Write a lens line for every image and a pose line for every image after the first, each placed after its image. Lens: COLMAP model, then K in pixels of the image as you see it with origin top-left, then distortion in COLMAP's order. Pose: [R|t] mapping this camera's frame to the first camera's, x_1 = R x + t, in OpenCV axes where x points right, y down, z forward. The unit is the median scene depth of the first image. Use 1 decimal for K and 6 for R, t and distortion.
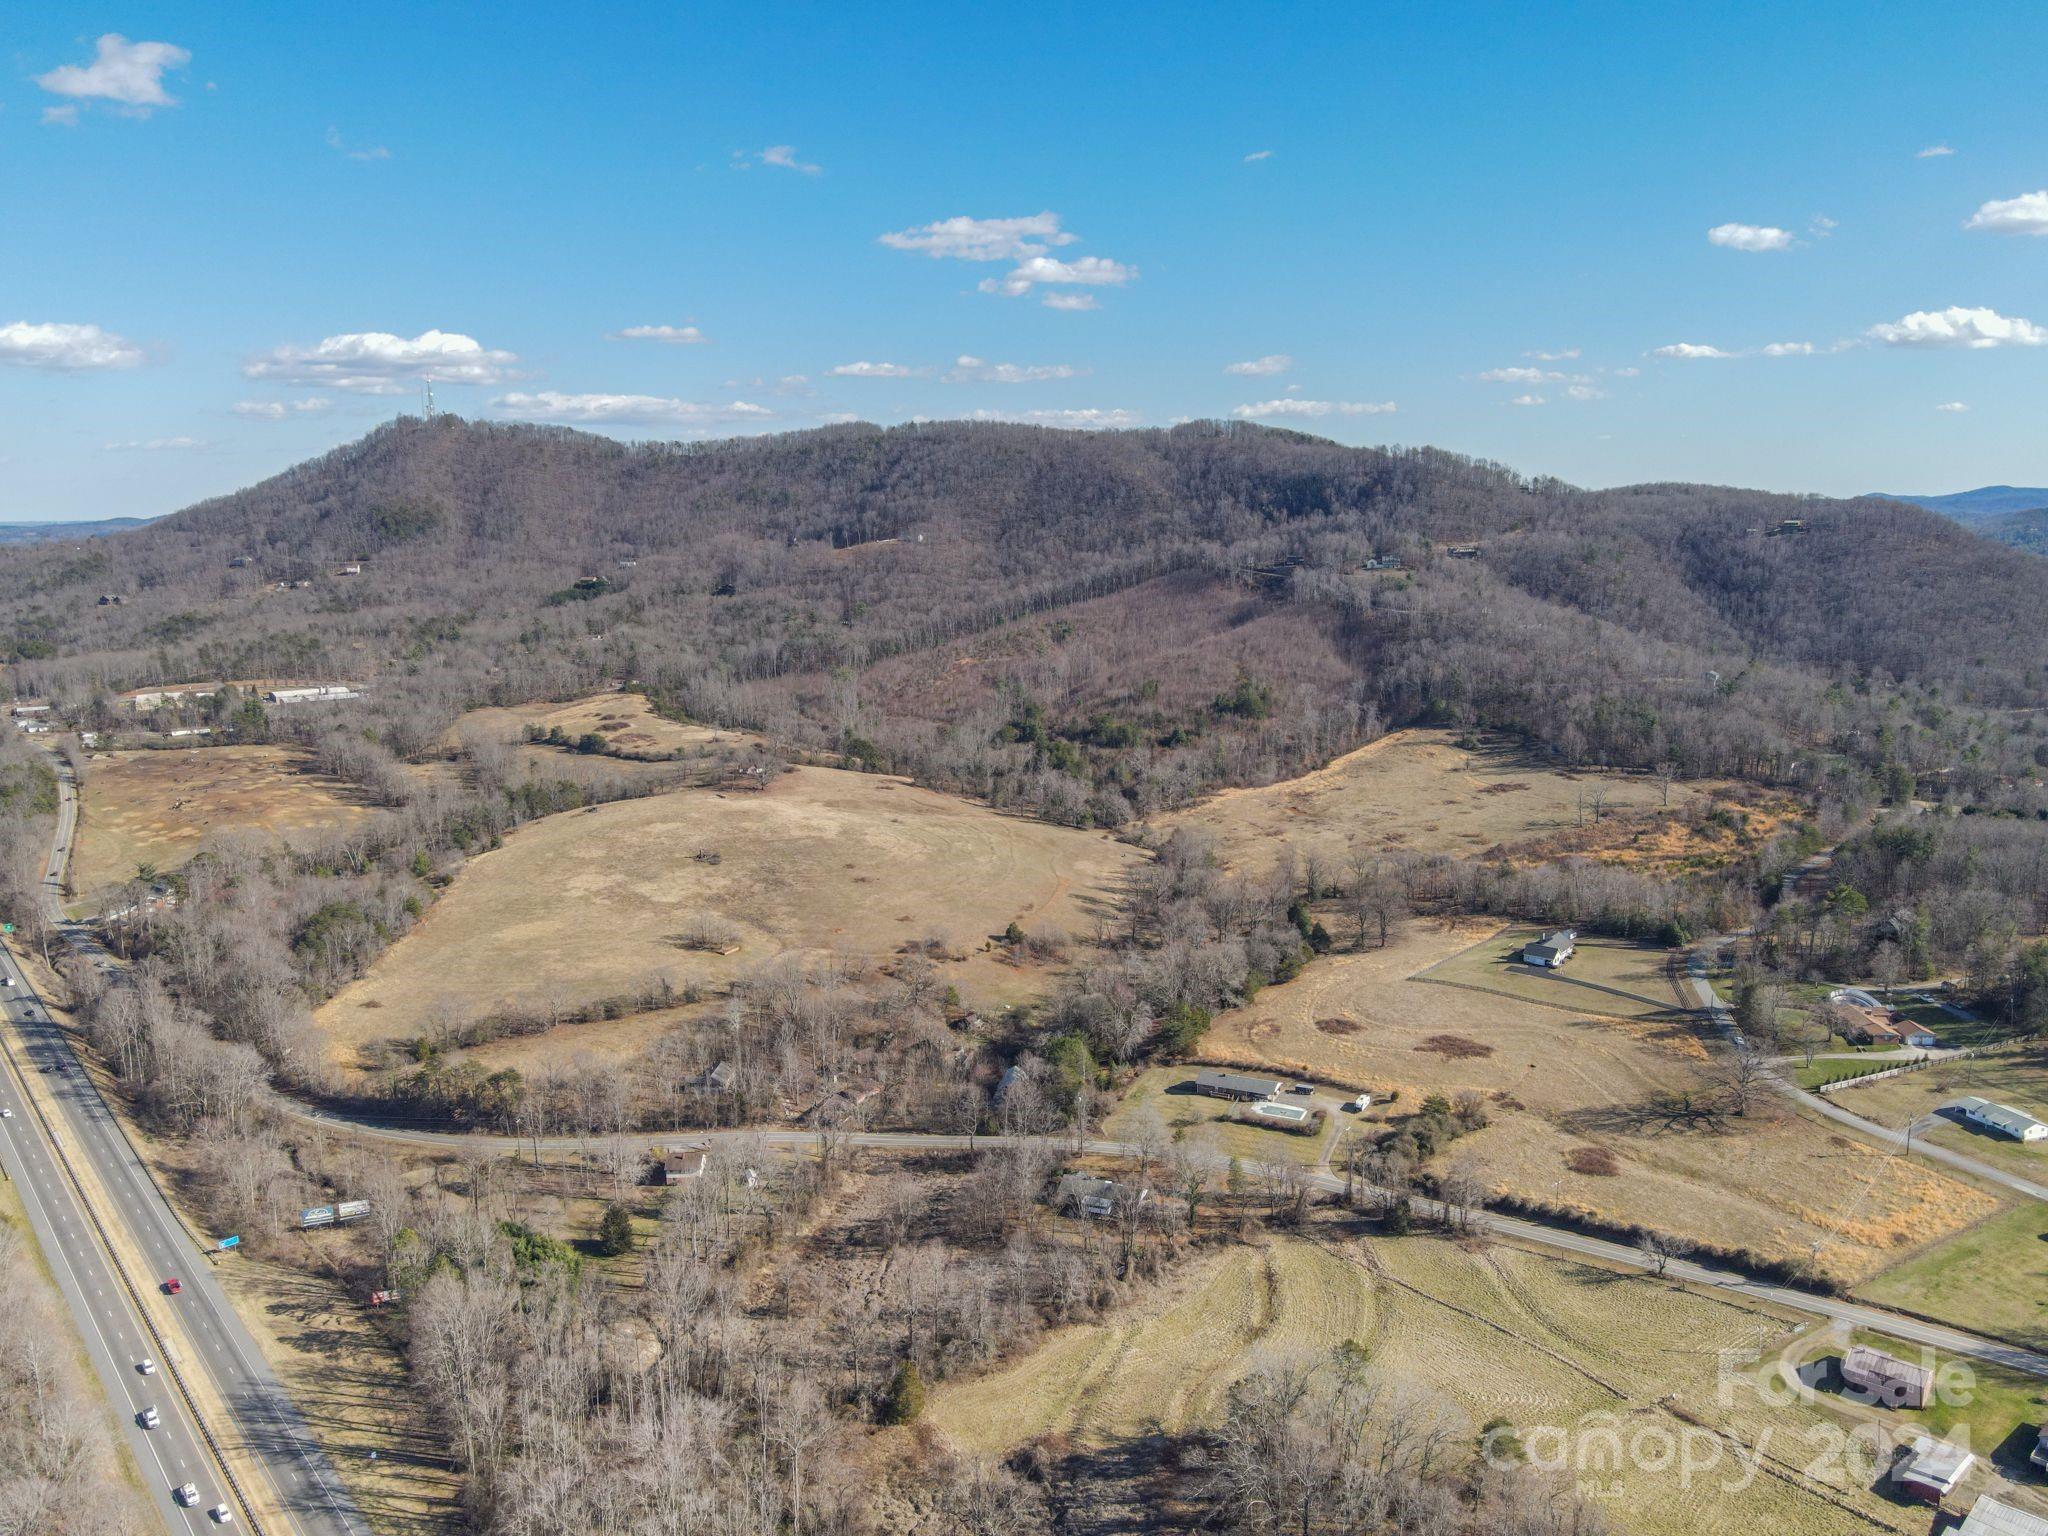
lens RADIAL K [[1501.5, 0, 1024.5], [0, 1501.5, 755.8], [0, 0, 1]] dist [0.010761, 0.000723]
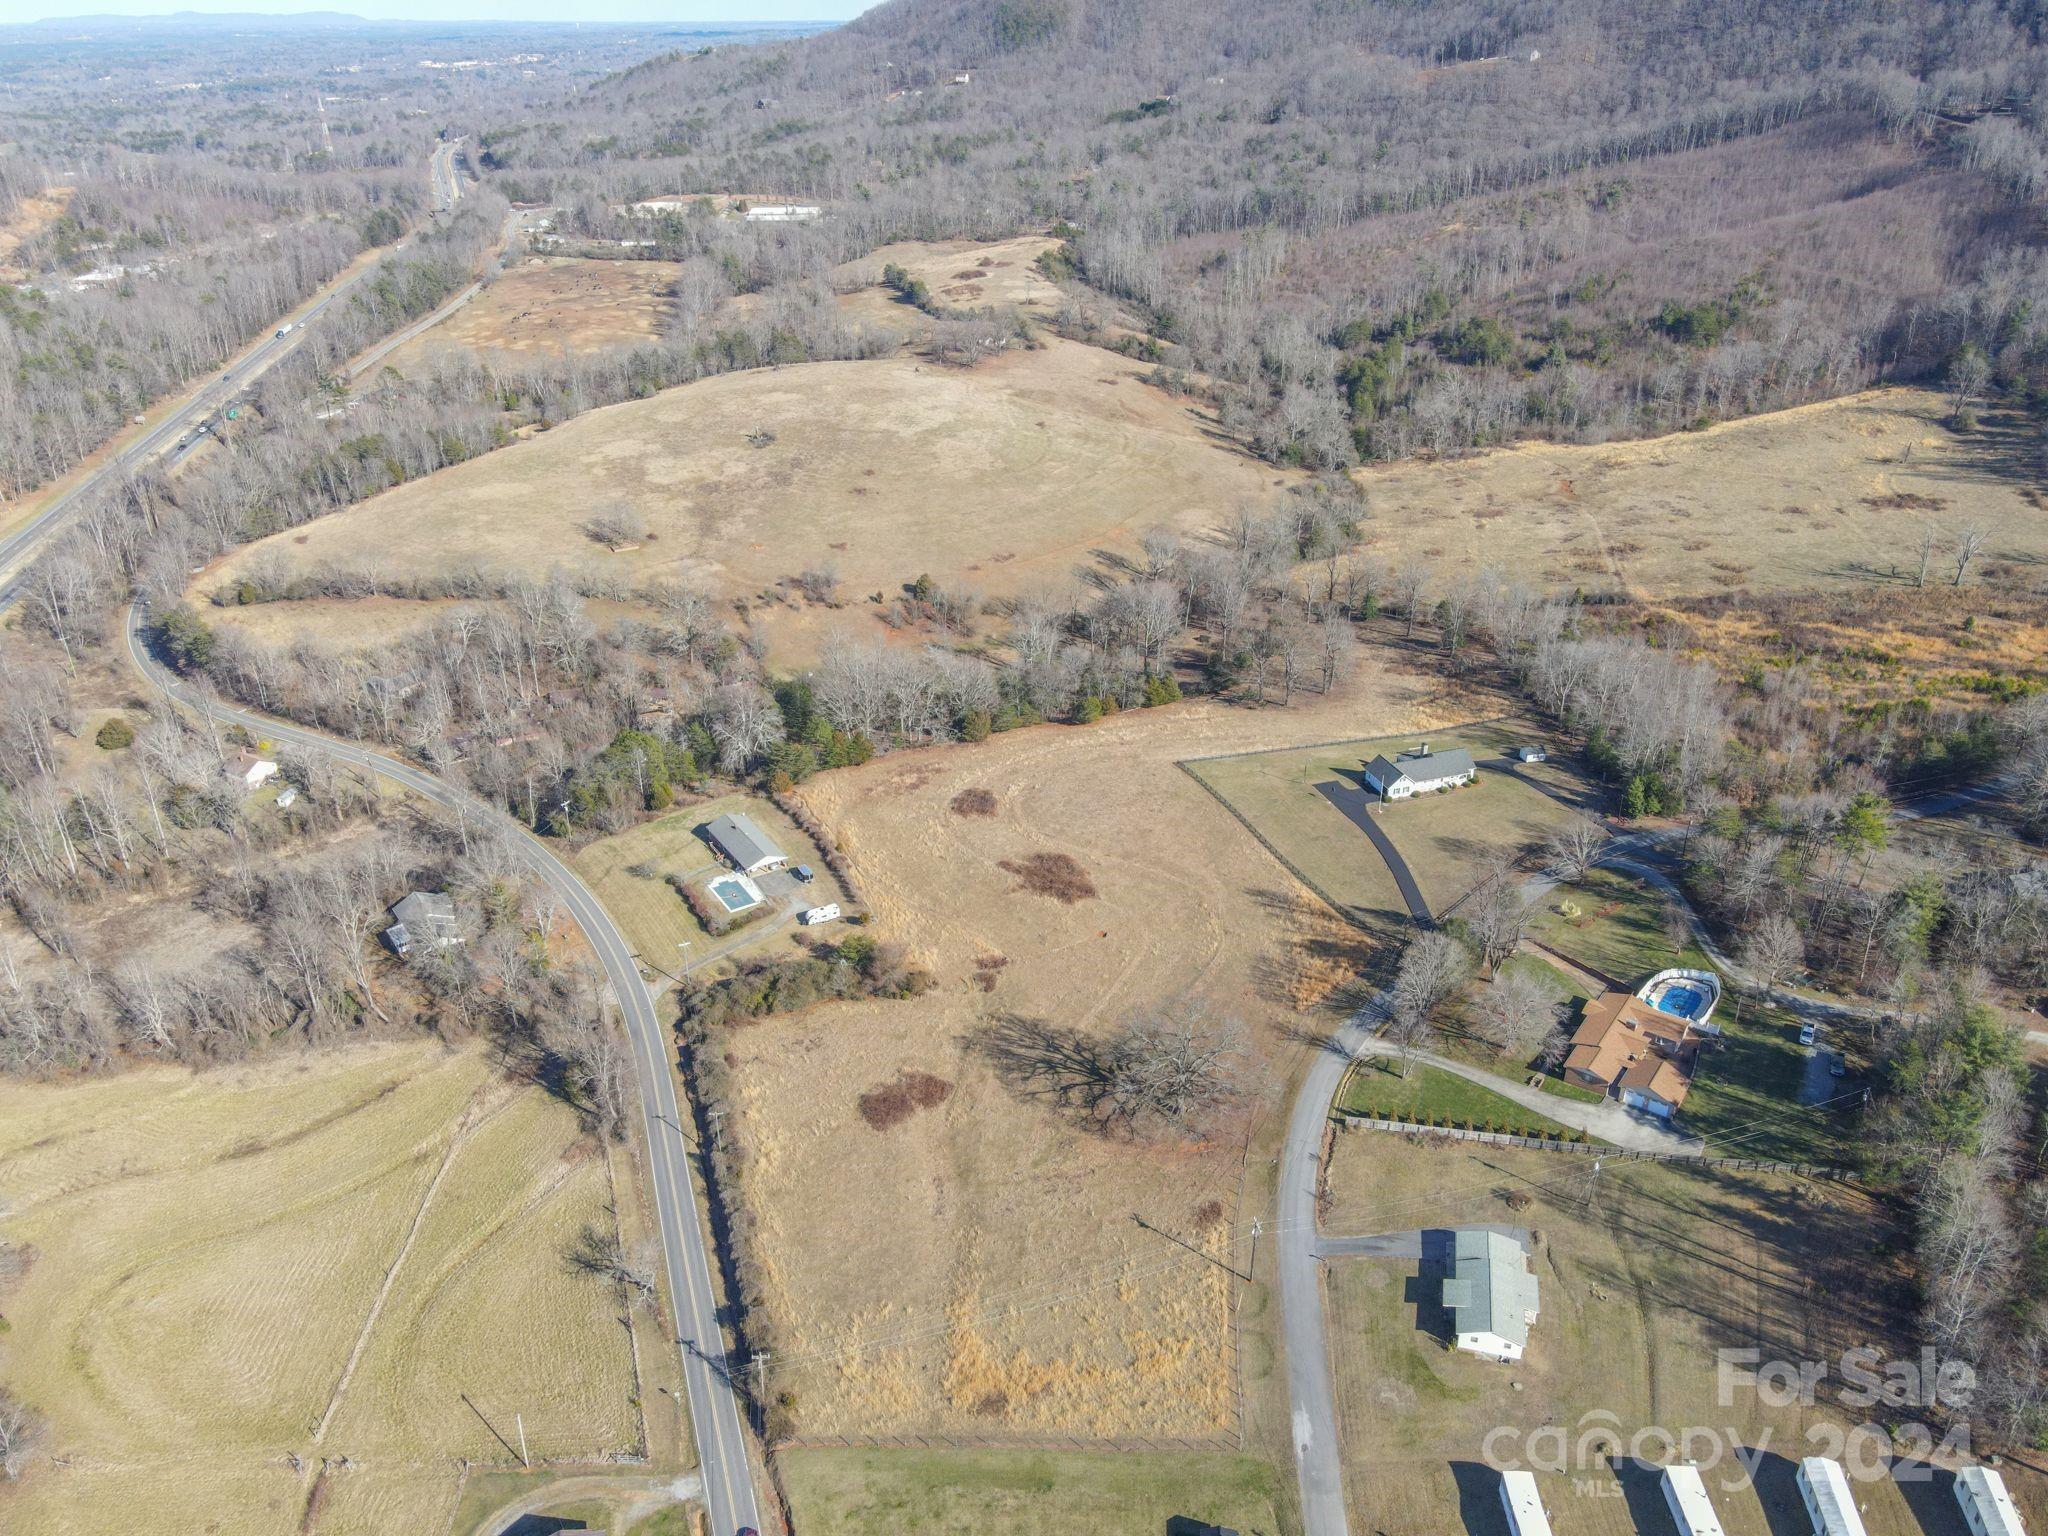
lens RADIAL K [[1501.5, 0, 1035.8], [0, 1501.5, 765.6], [0, 0, 1]] dist [0.010761, 0.000723]
pose [[0.843549, 0.247418, -0.476666, 0.210874], [-0.094079, 0.941911, 0.322418, -0.028470], [0.528748, -0.227131, 0.817824, 0.150617]]
